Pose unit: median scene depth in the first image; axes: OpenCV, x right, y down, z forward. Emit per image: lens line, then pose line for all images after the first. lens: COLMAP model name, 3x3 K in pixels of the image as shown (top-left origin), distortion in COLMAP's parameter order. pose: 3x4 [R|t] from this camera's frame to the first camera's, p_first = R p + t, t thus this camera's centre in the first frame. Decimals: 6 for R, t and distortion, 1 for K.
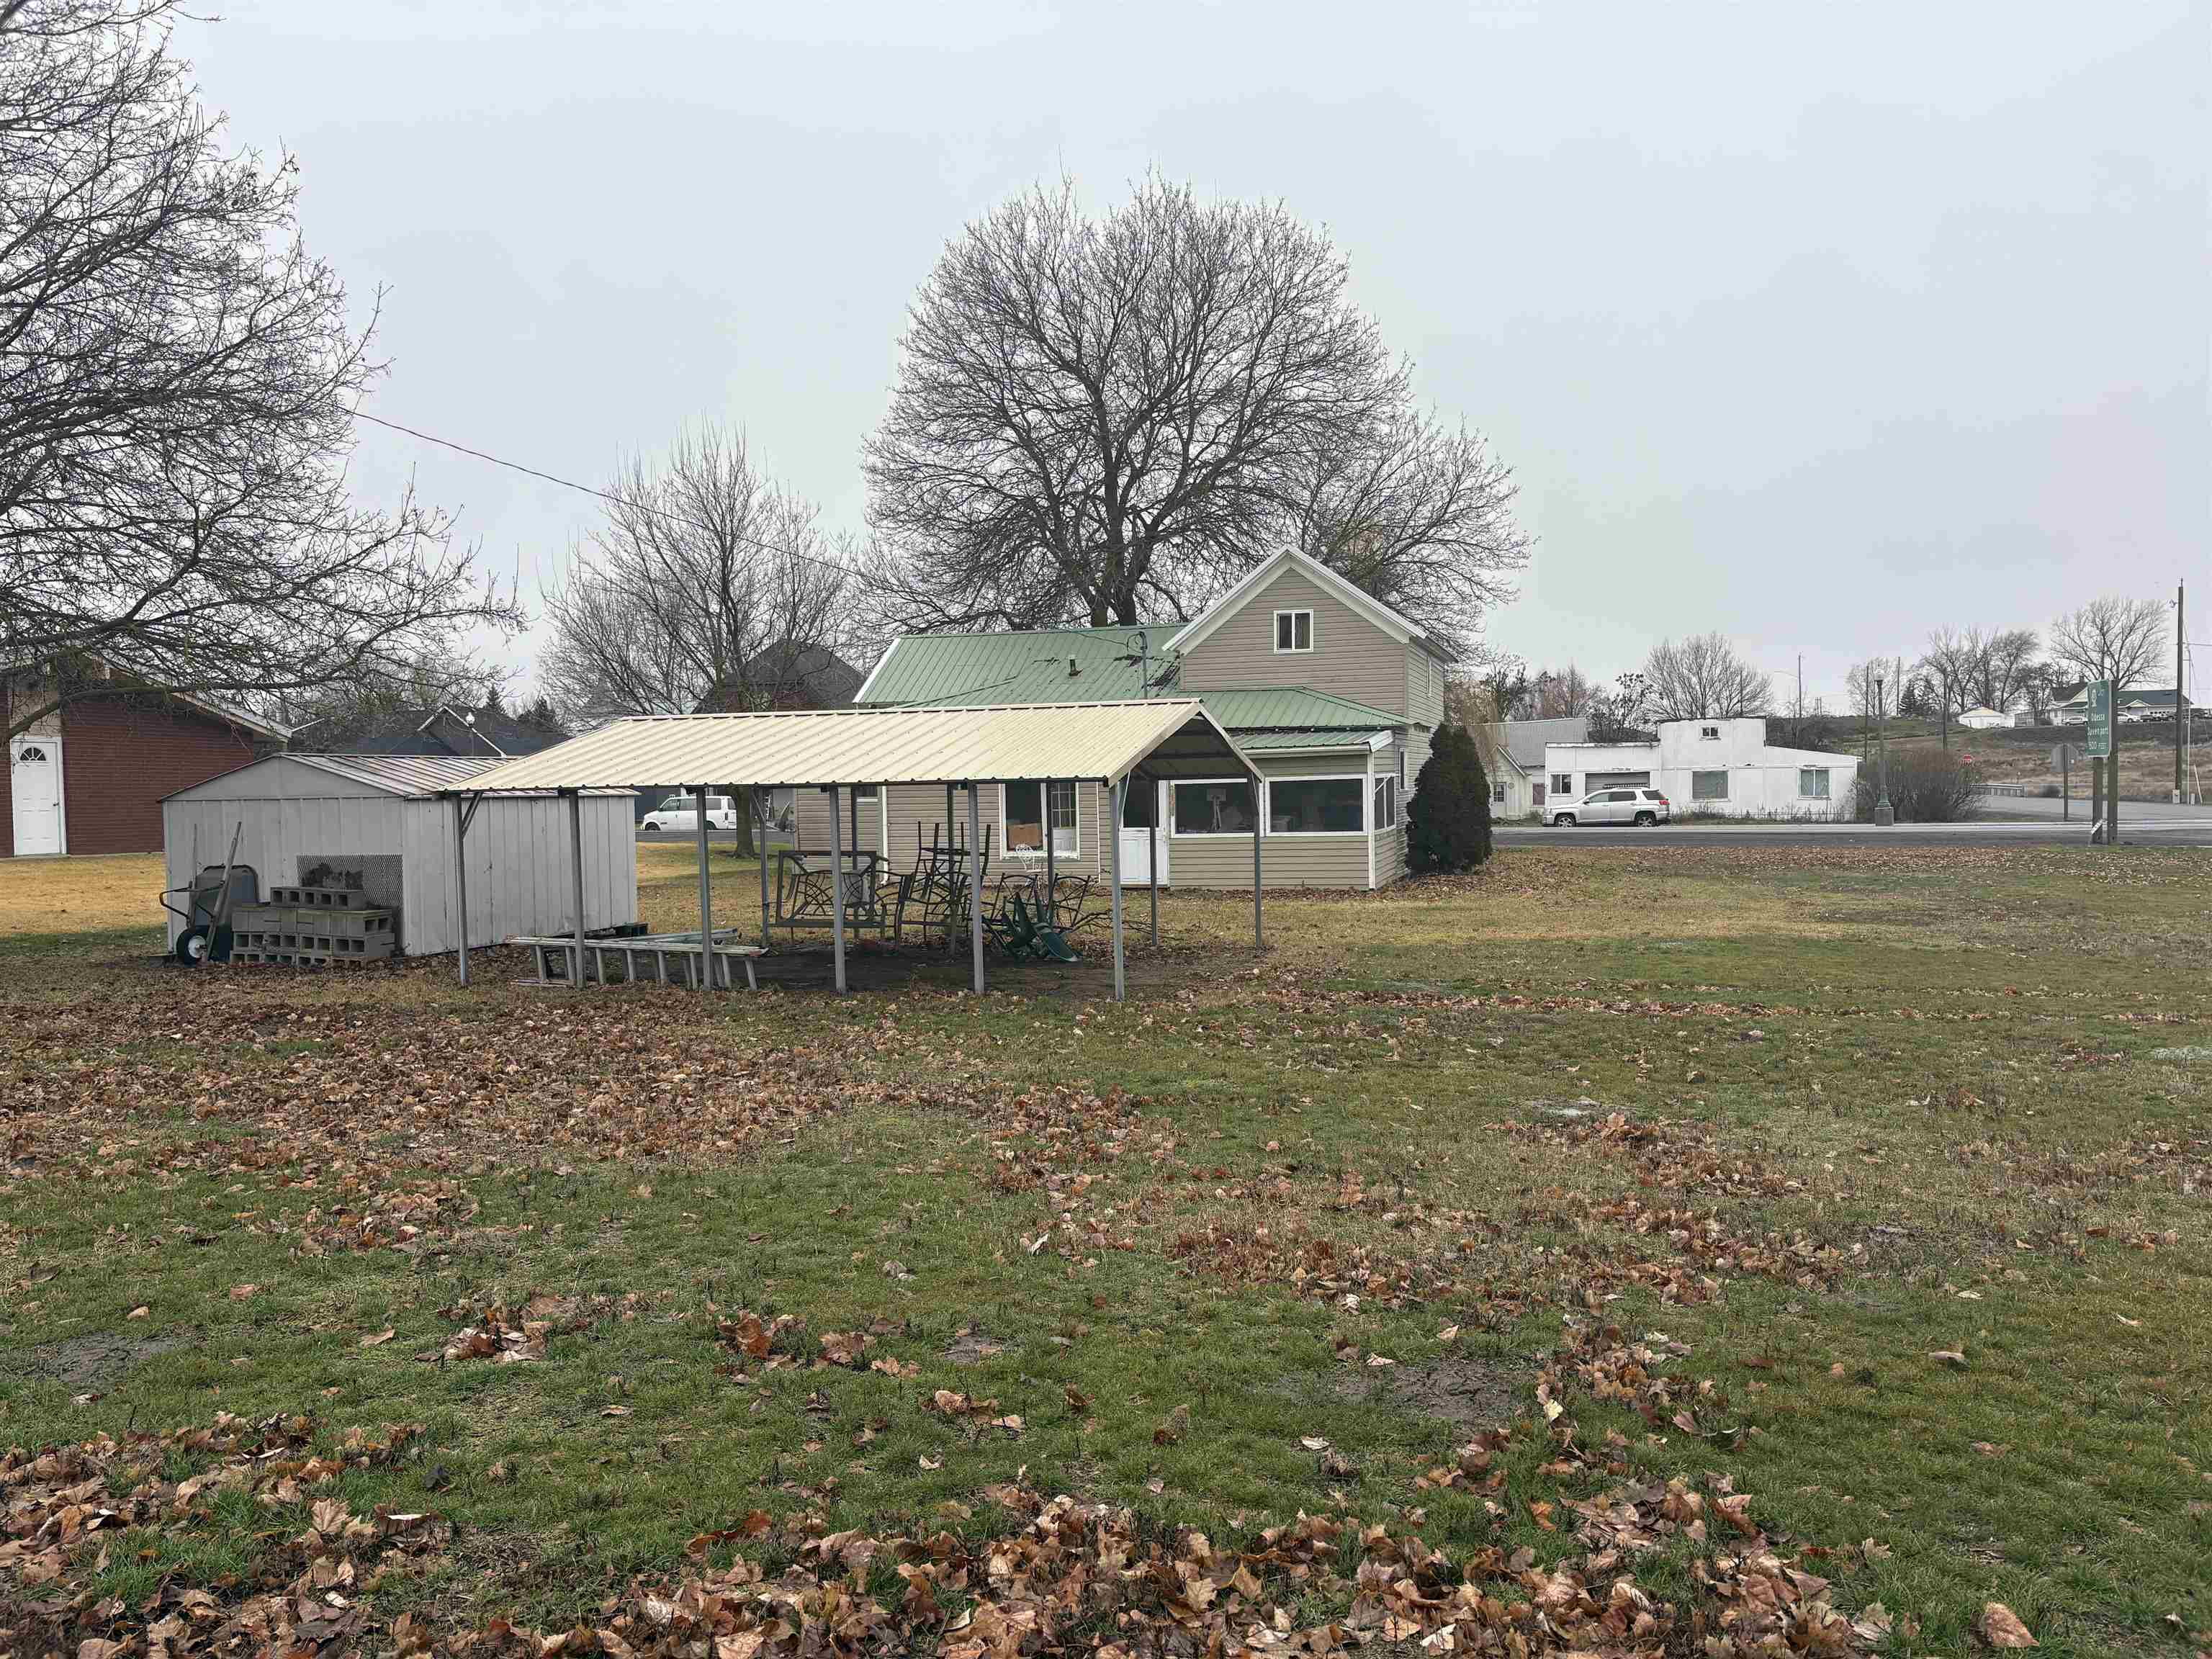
lens RADIAL K [[1688.4, 0, 1106.0], [0, 1688.4, 829.5], [0, 0, 1]] dist [0.015472, -0.002597]
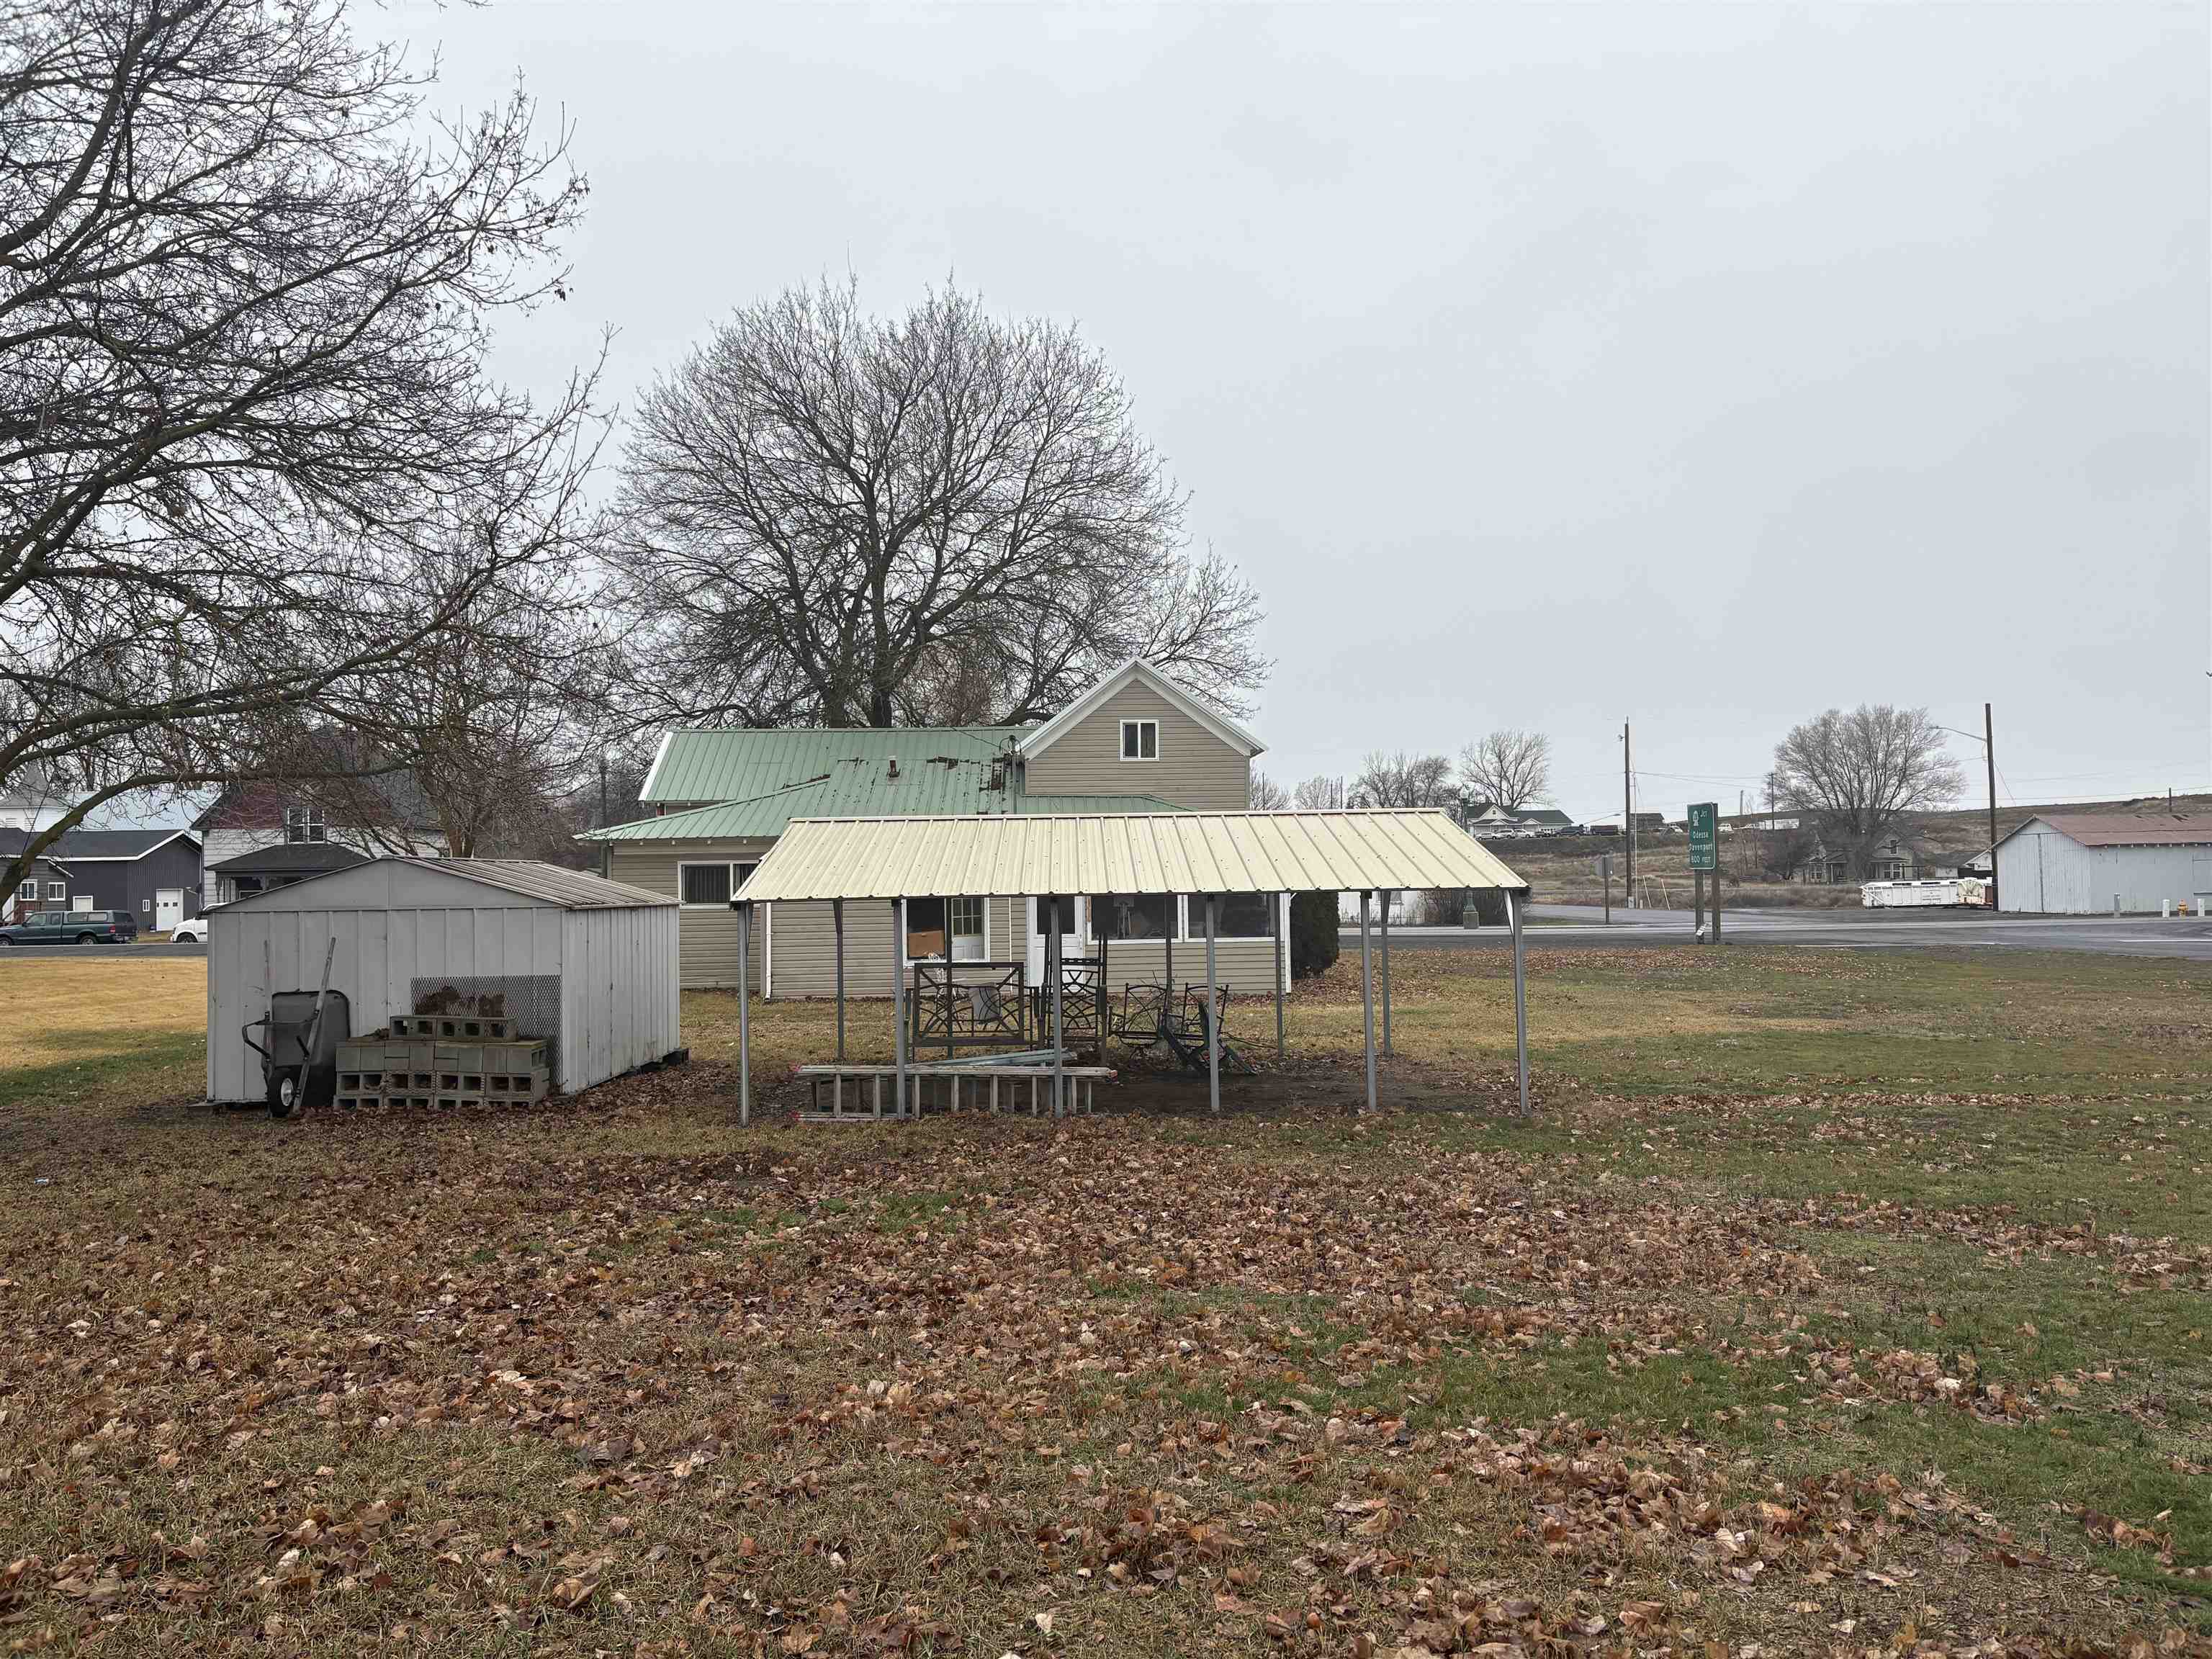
lens RADIAL K [[1688.4, 0, 1106.0], [0, 1688.4, 829.5], [0, 0, 1]] dist [0.015472, -0.002597]
pose [[0.938936, 0.013803, 0.343814, -0.256865], [0.007533, 0.998131, -0.060642, -0.002360], [-0.344009, 0.059529, 0.937078, 0.057982]]
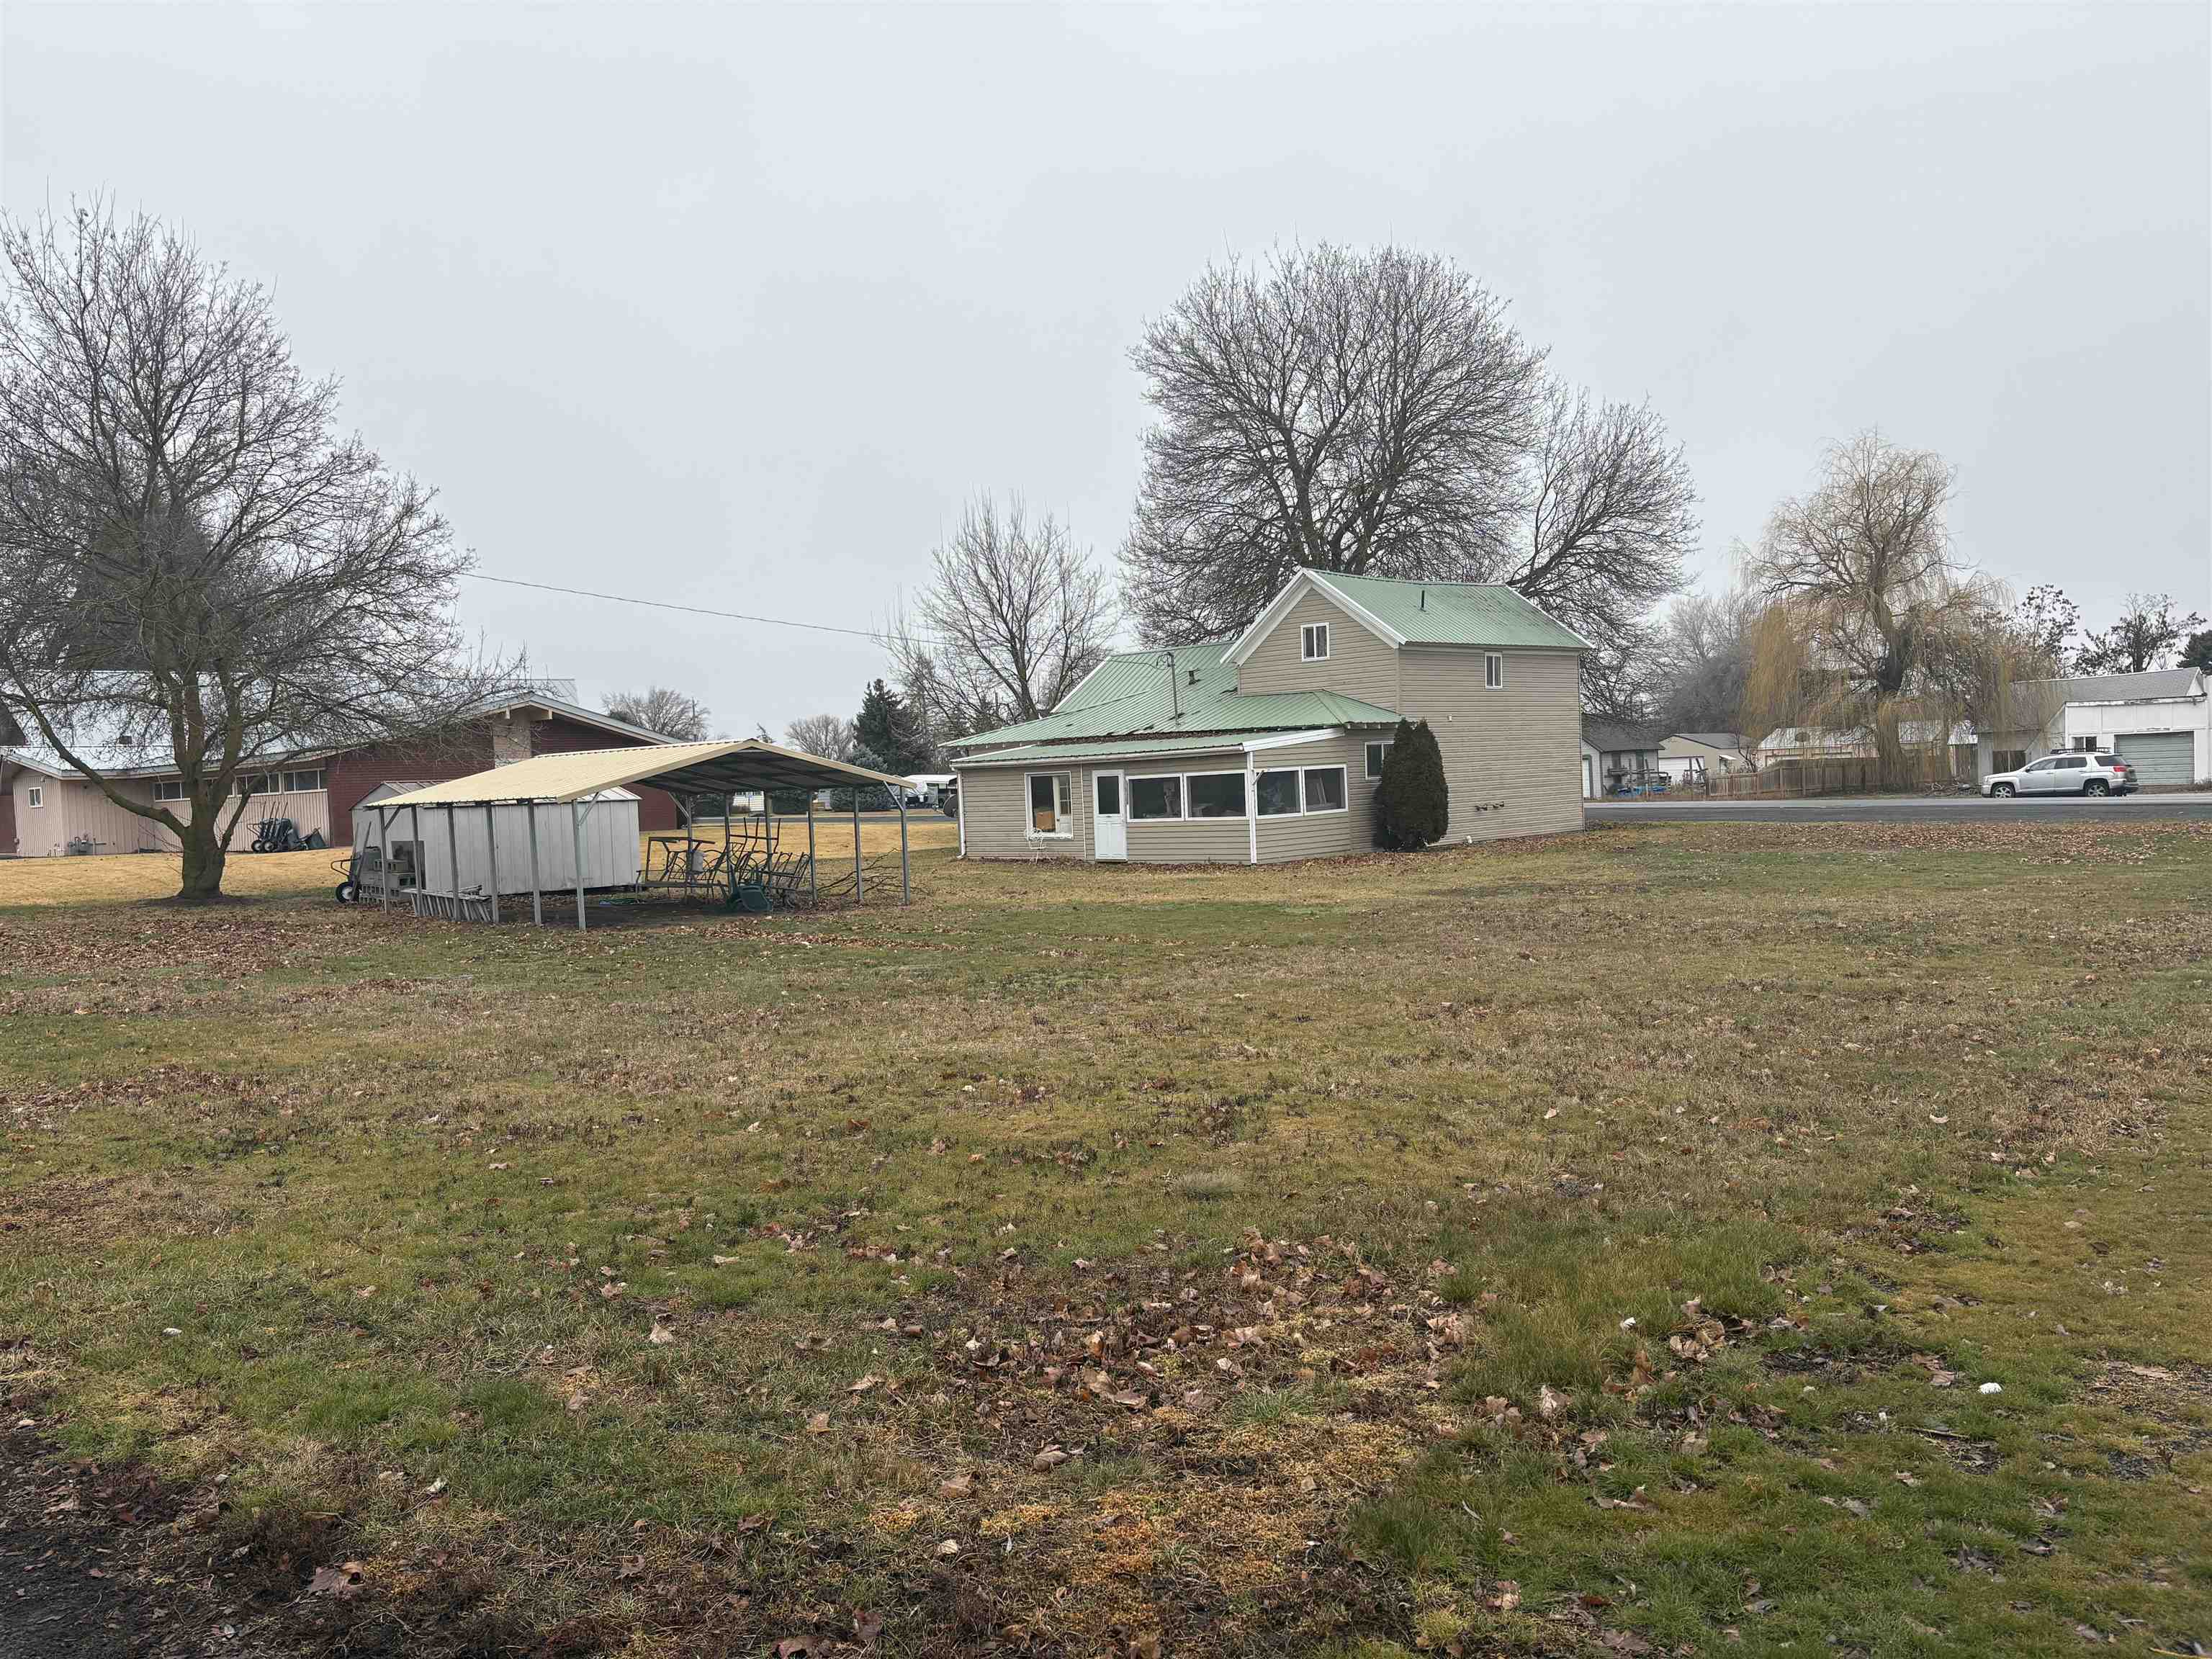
lens RADIAL K [[1688.4, 0, 1106.0], [0, 1688.4, 829.5], [0, 0, 1]] dist [0.015472, -0.002597]
pose [[0.882398, -0.002083, -0.470499, 0.532702], [0.011131, 0.999803, 0.016450, -0.008824], [0.470372, -0.019753, 0.882247, -0.099195]]
